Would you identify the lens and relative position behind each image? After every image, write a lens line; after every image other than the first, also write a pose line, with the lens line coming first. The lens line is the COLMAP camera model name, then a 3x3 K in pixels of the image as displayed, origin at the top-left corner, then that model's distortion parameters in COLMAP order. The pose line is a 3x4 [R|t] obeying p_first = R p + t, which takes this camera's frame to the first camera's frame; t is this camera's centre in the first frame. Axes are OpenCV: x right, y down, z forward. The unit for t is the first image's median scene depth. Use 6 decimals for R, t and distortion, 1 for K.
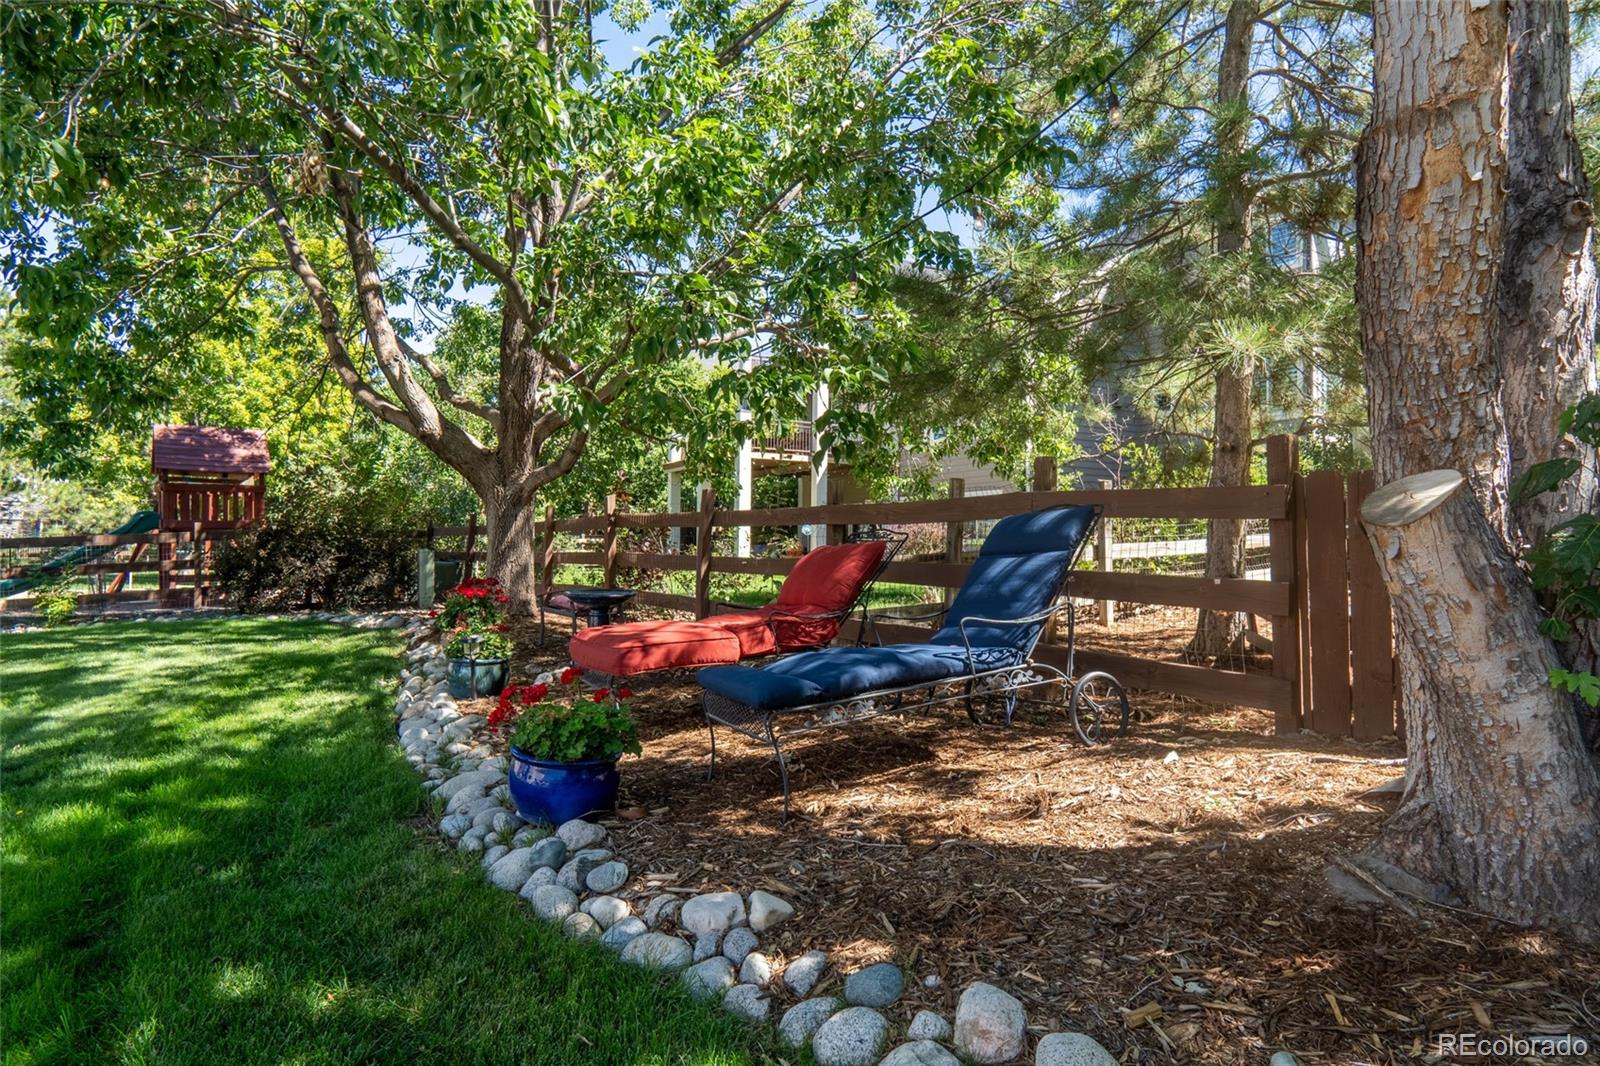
lens RADIAL K [[824.6, 0, 800.1], [0, 824.6, 510.2], [0, 0, 1]] dist [-0.036471, -0.000034]
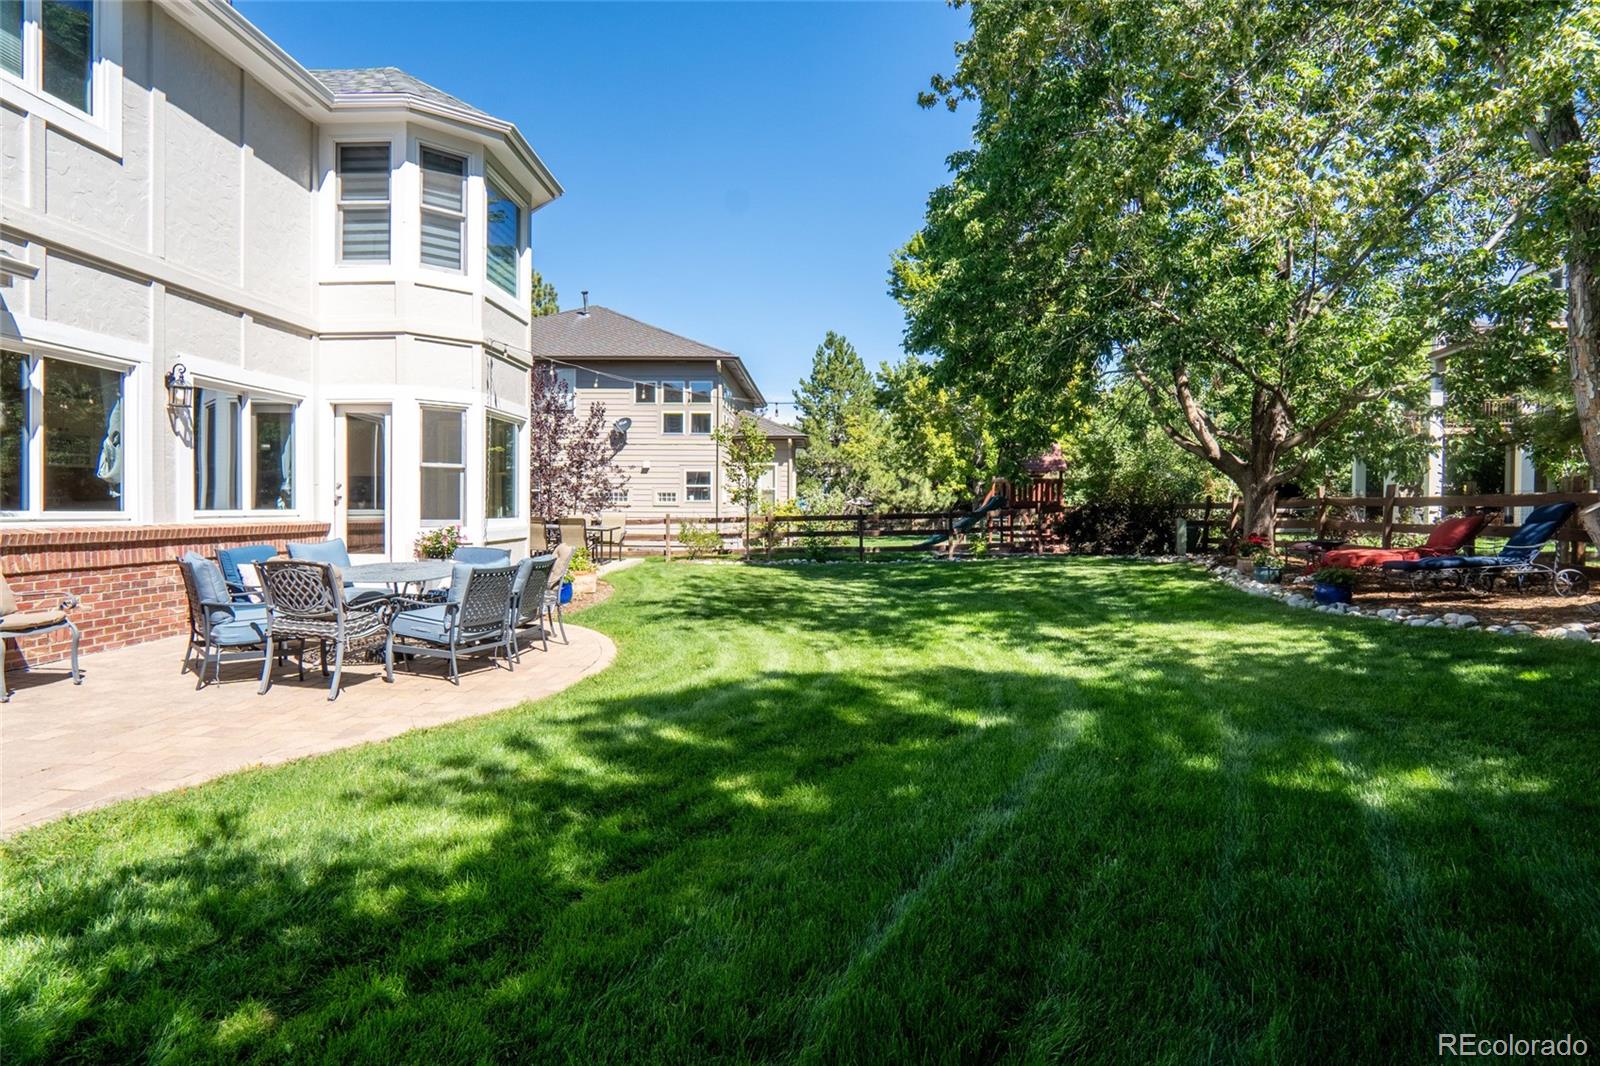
lens RADIAL K [[824.6, 0, 800.1], [0, 824.6, 510.2], [0, 0, 1]] dist [-0.036471, -0.000034]
pose [[0.730118, -0.002024, -0.683318, 0.122419], [0.027396, 0.999278, 0.026313, -0.042610], [0.682771, -0.037931, 0.729647, -0.922758]]
